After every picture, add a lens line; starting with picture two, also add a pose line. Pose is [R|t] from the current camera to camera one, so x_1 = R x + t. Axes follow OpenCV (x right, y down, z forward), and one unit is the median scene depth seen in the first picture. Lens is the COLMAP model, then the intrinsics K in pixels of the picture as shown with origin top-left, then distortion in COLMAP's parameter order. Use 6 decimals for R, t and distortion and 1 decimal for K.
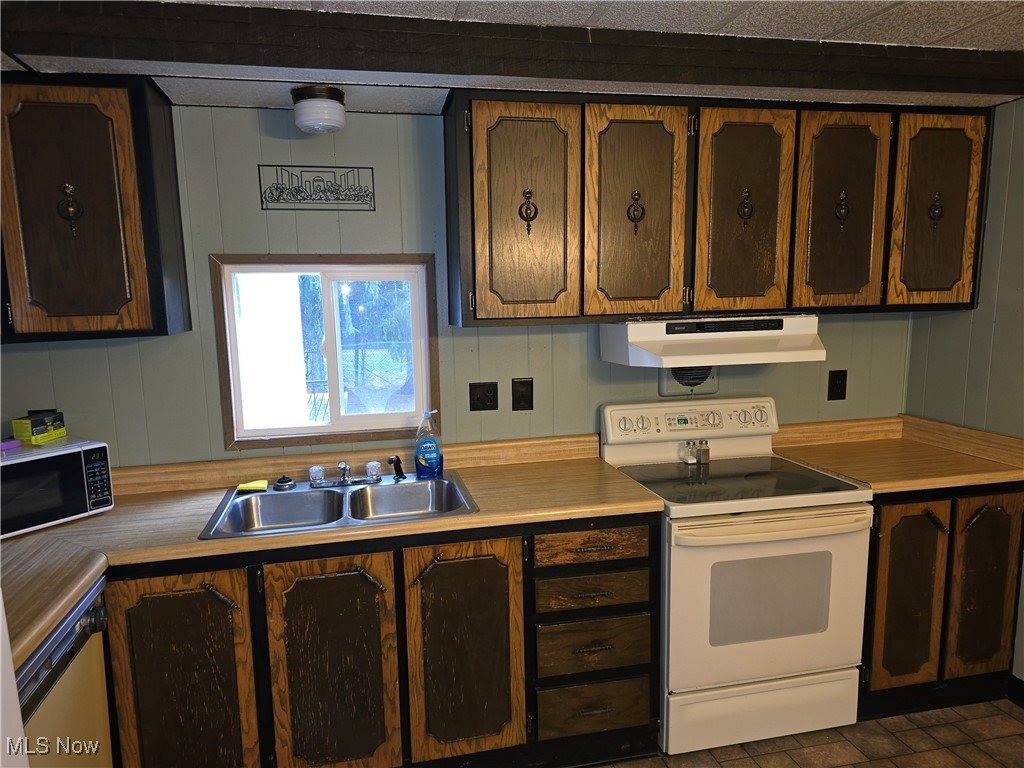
lens RADIAL K [[686.9, 0, 509.6], [0, 686.9, 400.0], [0, 0, 1]] dist [0.068060, -0.050121]
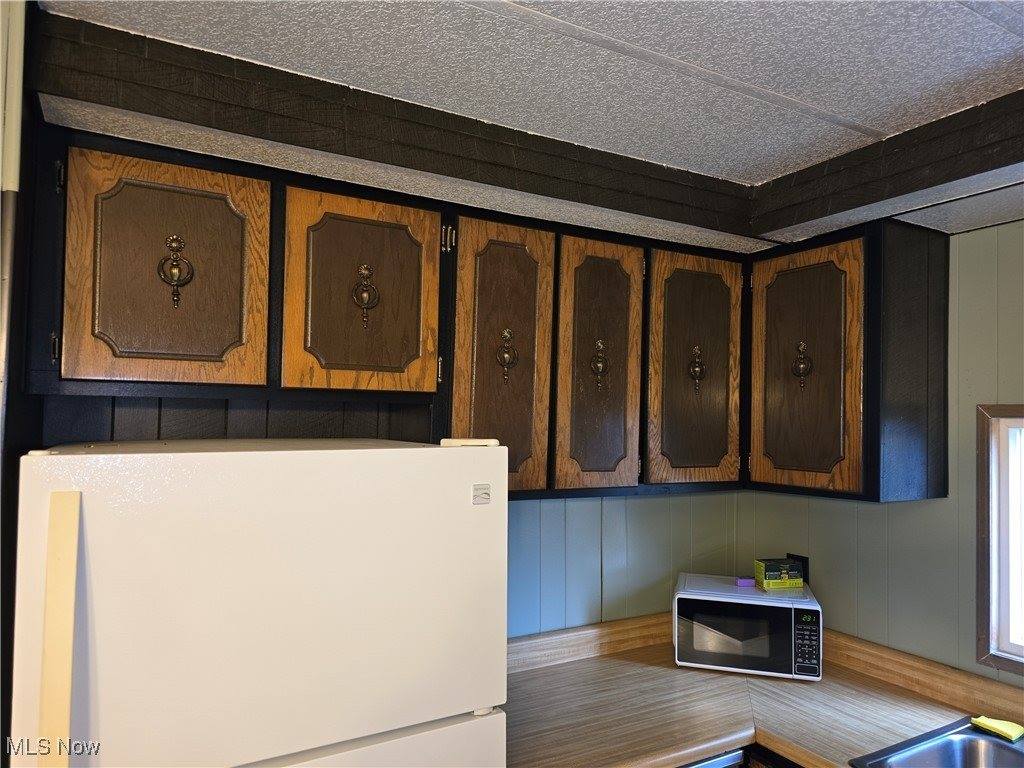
lens RADIAL K [[686.9, 0, 509.6], [0, 686.9, 400.0], [0, 0, 1]] dist [0.068060, -0.050121]
pose [[0.293432, 0.004260, -0.955970, 0.189016], [-0.169201, 0.984434, -0.047548, -0.096272], [0.940887, 0.175704, 0.289585, 0.295523]]
